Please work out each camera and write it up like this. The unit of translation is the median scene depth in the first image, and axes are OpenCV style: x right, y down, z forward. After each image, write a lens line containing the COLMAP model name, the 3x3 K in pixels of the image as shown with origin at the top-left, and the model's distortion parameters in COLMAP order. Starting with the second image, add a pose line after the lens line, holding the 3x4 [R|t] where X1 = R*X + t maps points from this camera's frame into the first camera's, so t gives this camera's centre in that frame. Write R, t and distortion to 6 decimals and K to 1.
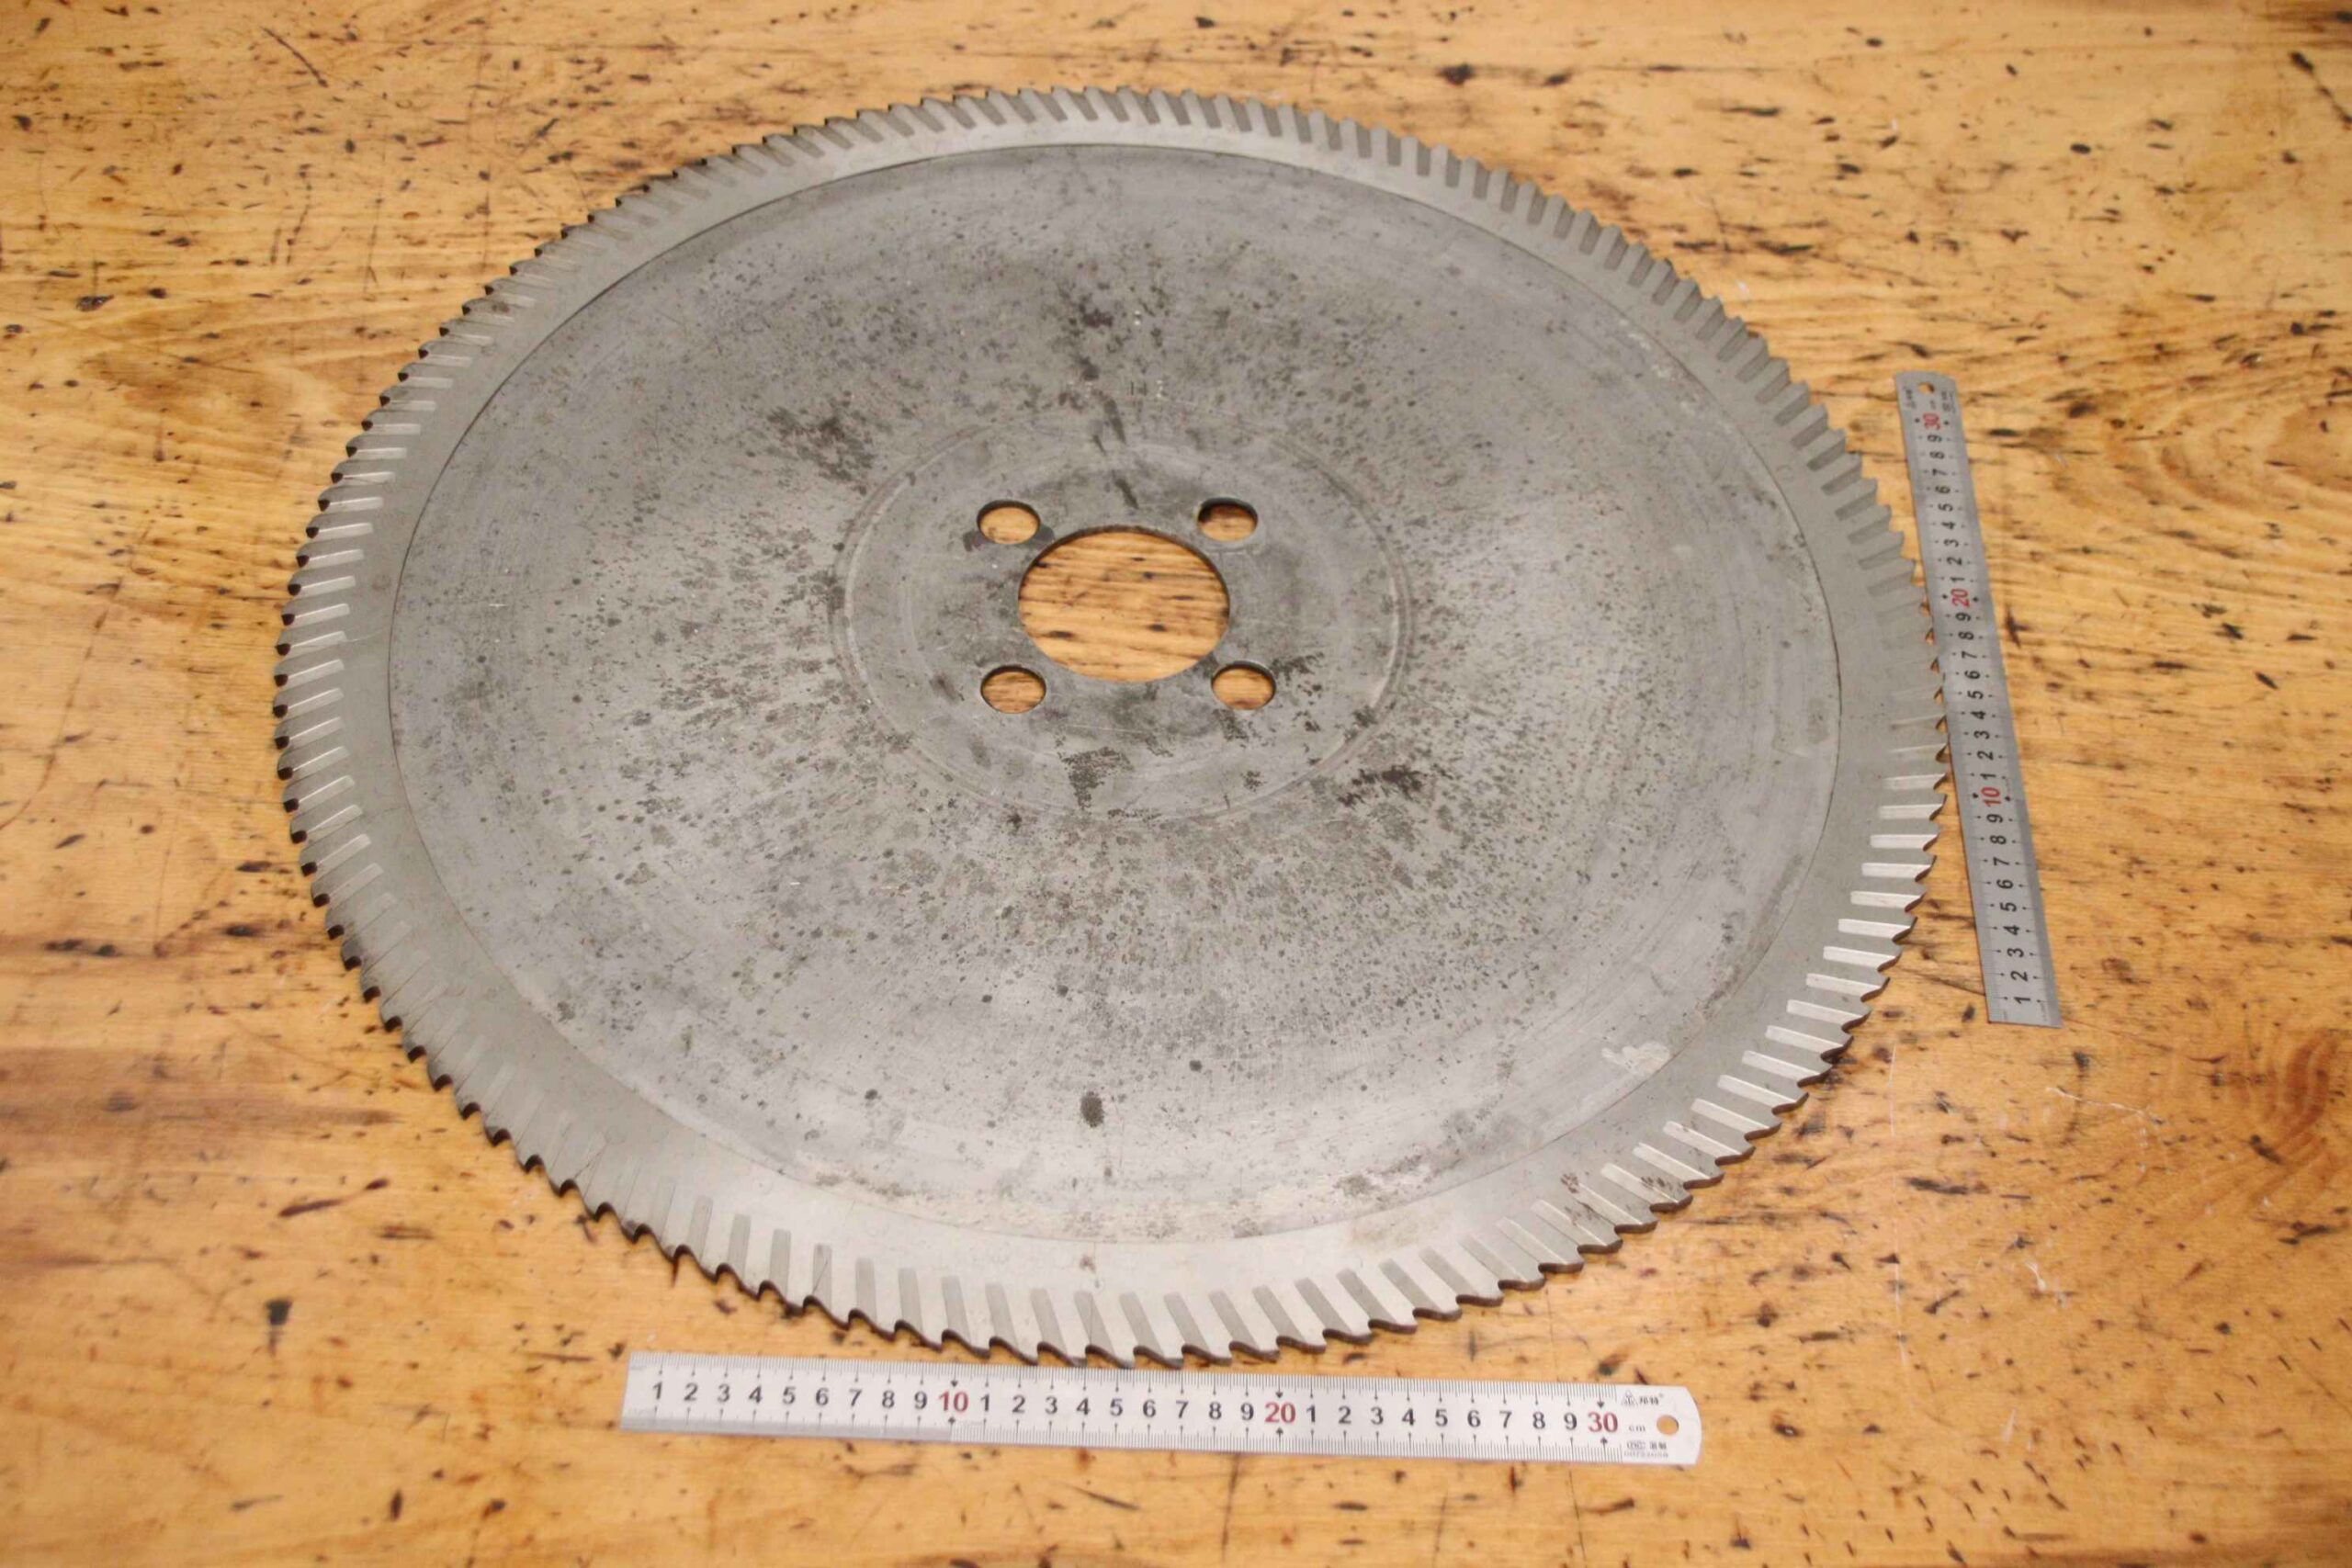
lens RADIAL K [[2628.9, 0, 1176.0], [0, 2628.9, 784.0], [0, 0, 1]] dist [-0.083089, 0.156159]
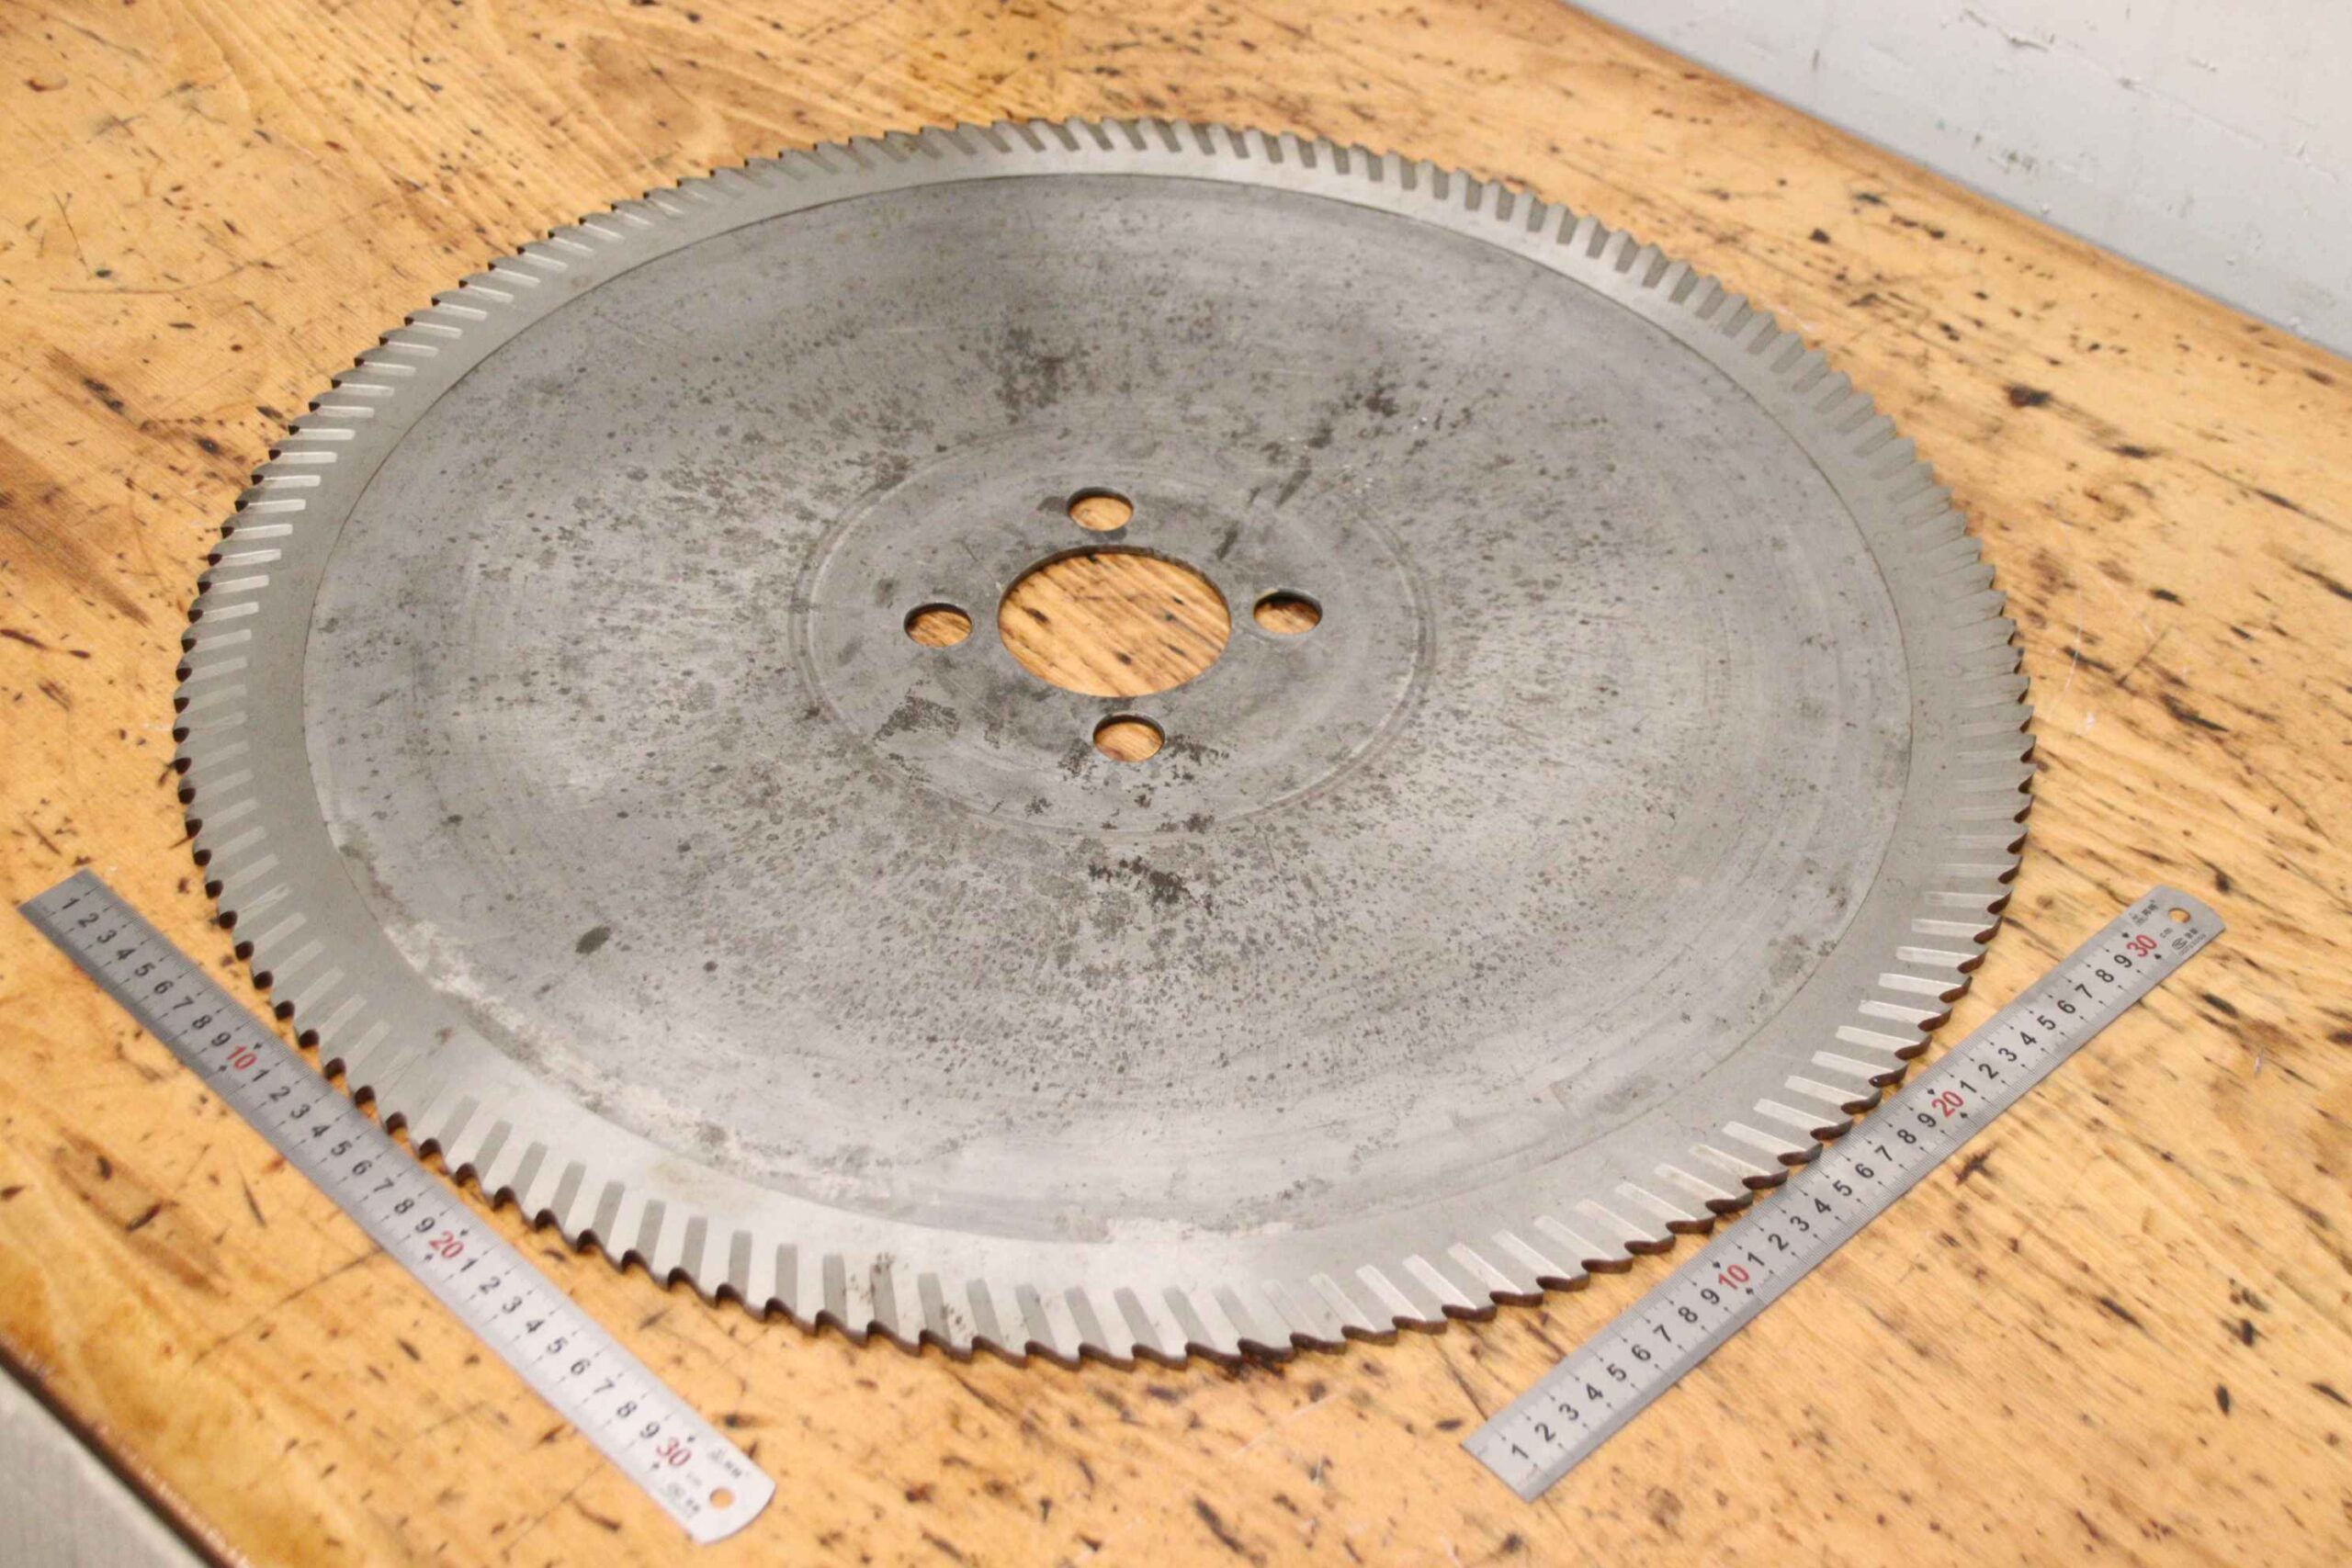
lens RADIAL K [[3360.0, 0, 1176.0], [0, 3360.0, 784.0], [0, 0, 1]] dist [0.010260, 0.200710]
pose [[0.728456, 0.450797, -0.515881, 0.628524], [-0.536297, 0.843794, -0.019945, -0.009863], [0.426306, 0.291195, 0.856428, 0.035143]]
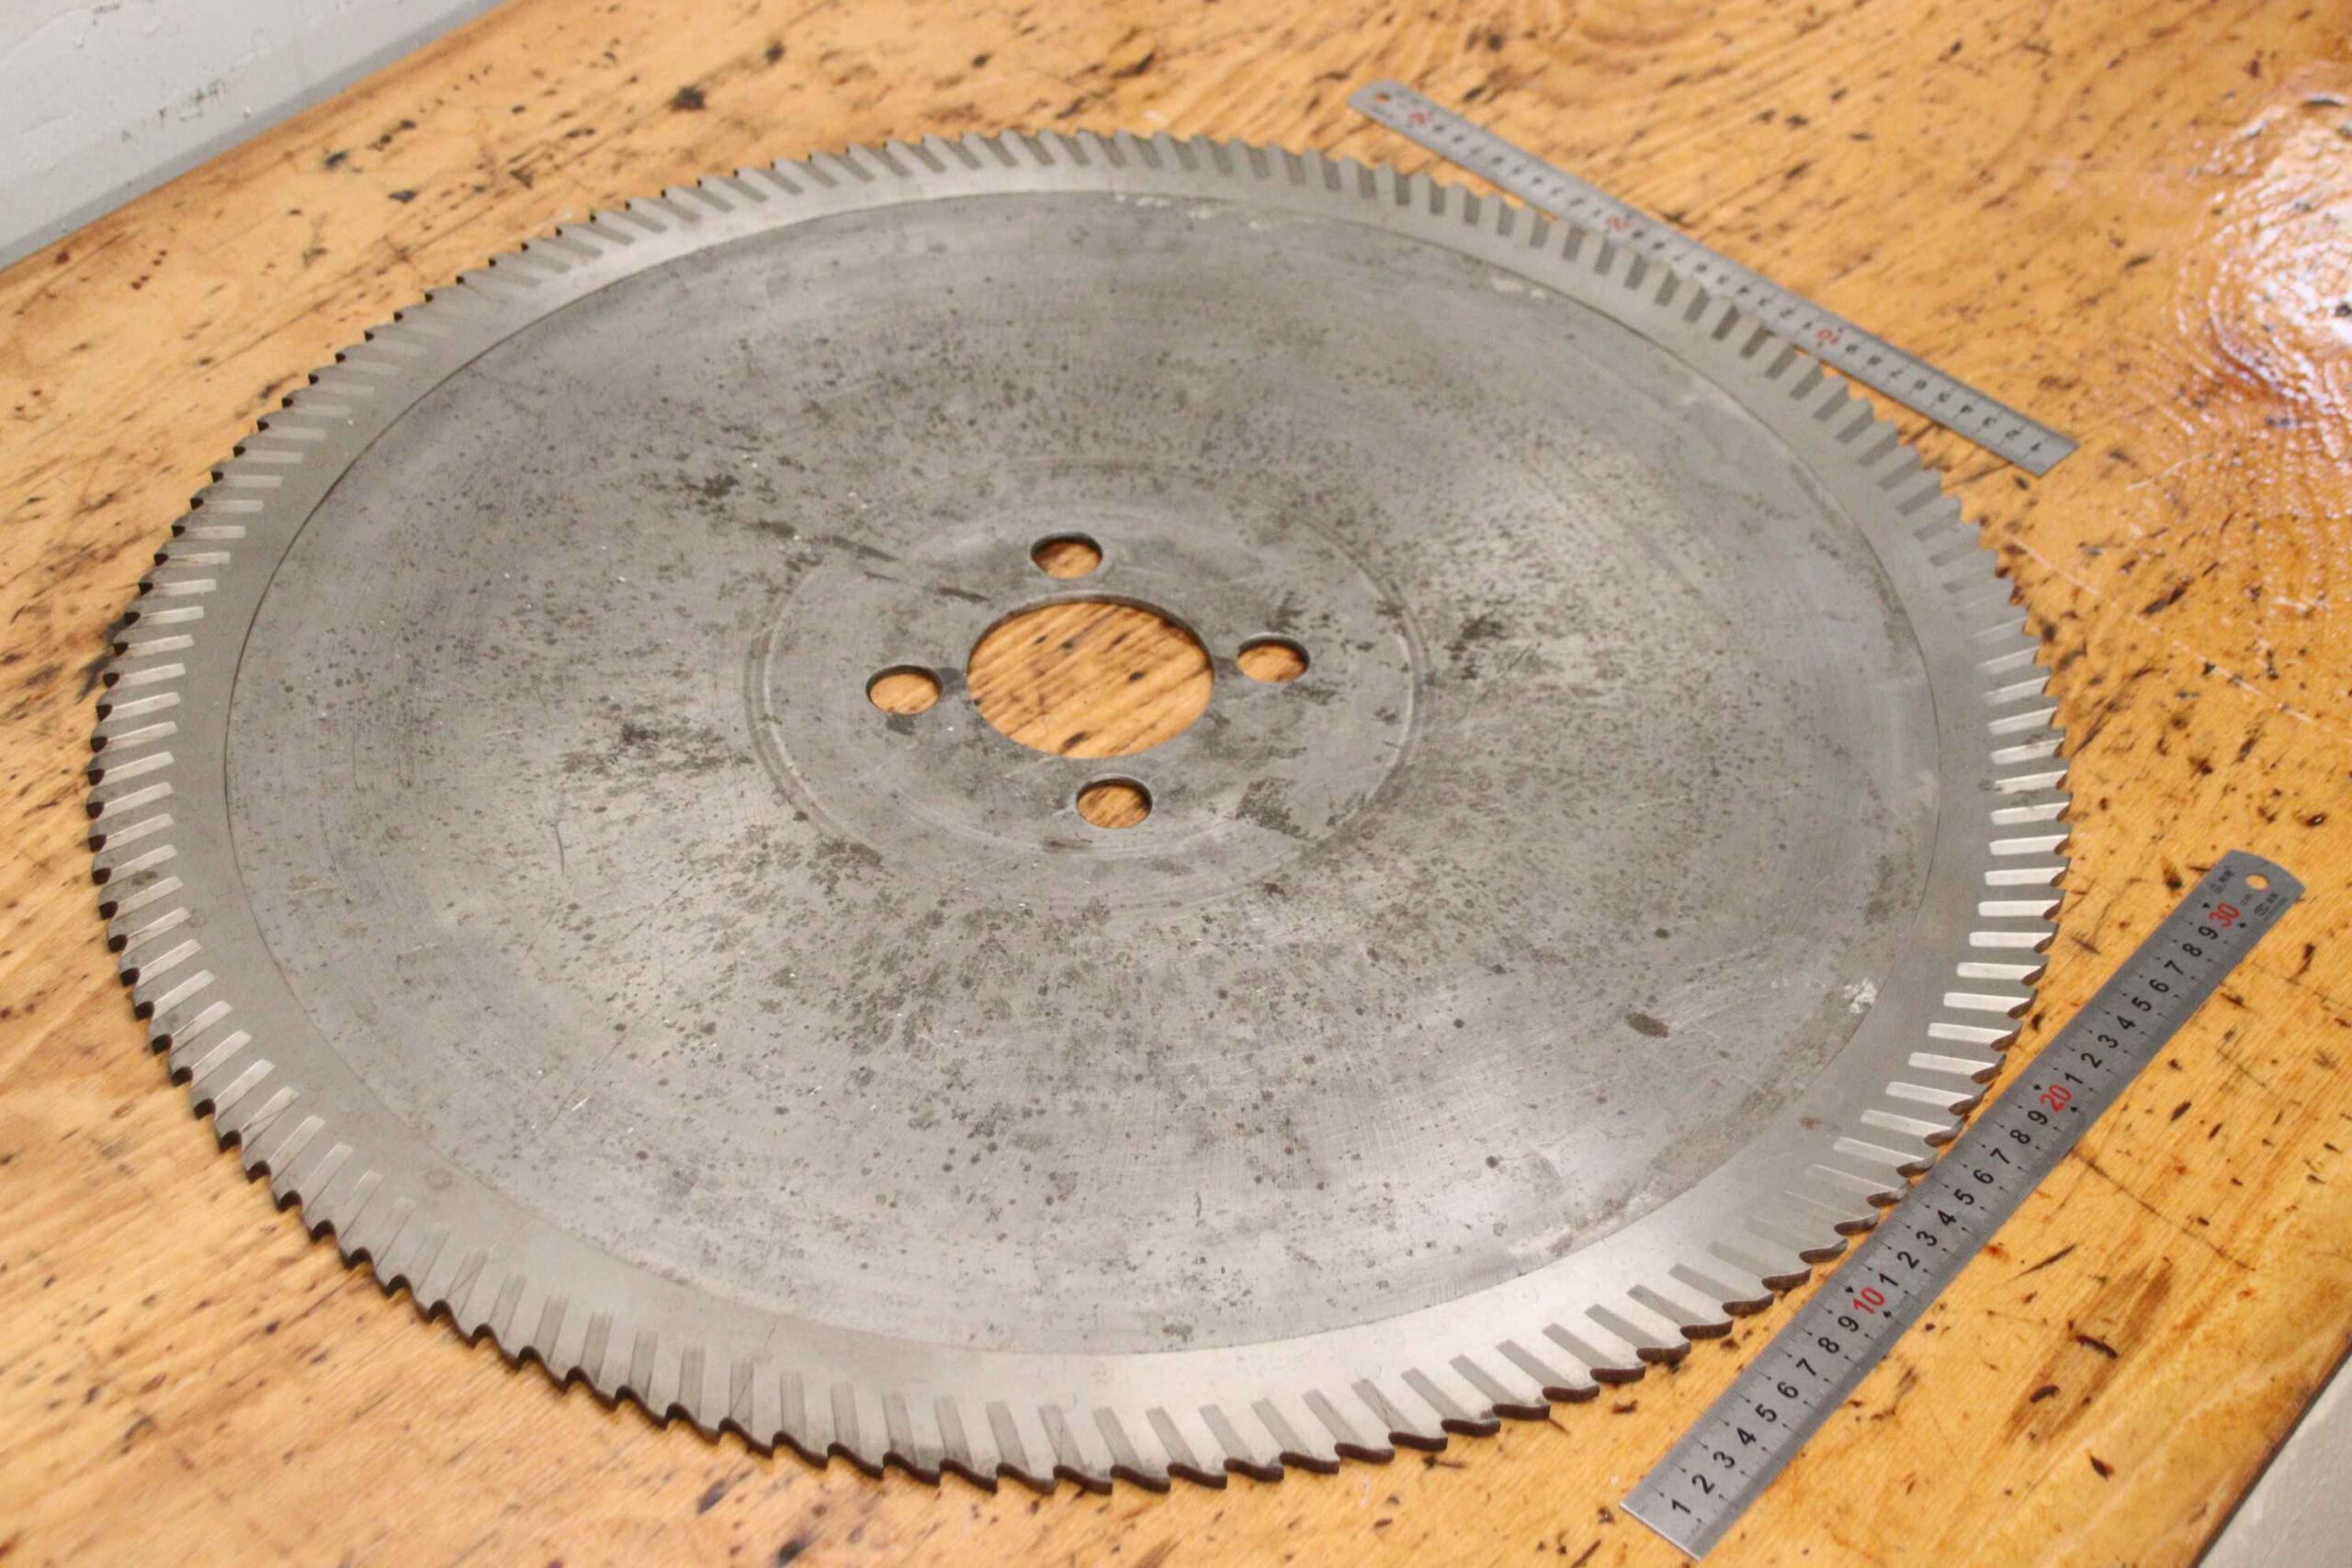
lens RADIAL K [[3527.7, 0, 1176.0], [0, 3527.7, 784.0], [0, 0, 1]] dist [0.028151, 0.224044]
pose [[0.642677, -0.552330, 0.530940, -0.639859], [0.606590, 0.790158, 0.087744, -0.126760], [-0.467990, 0.265672, 0.842855, 0.032319]]
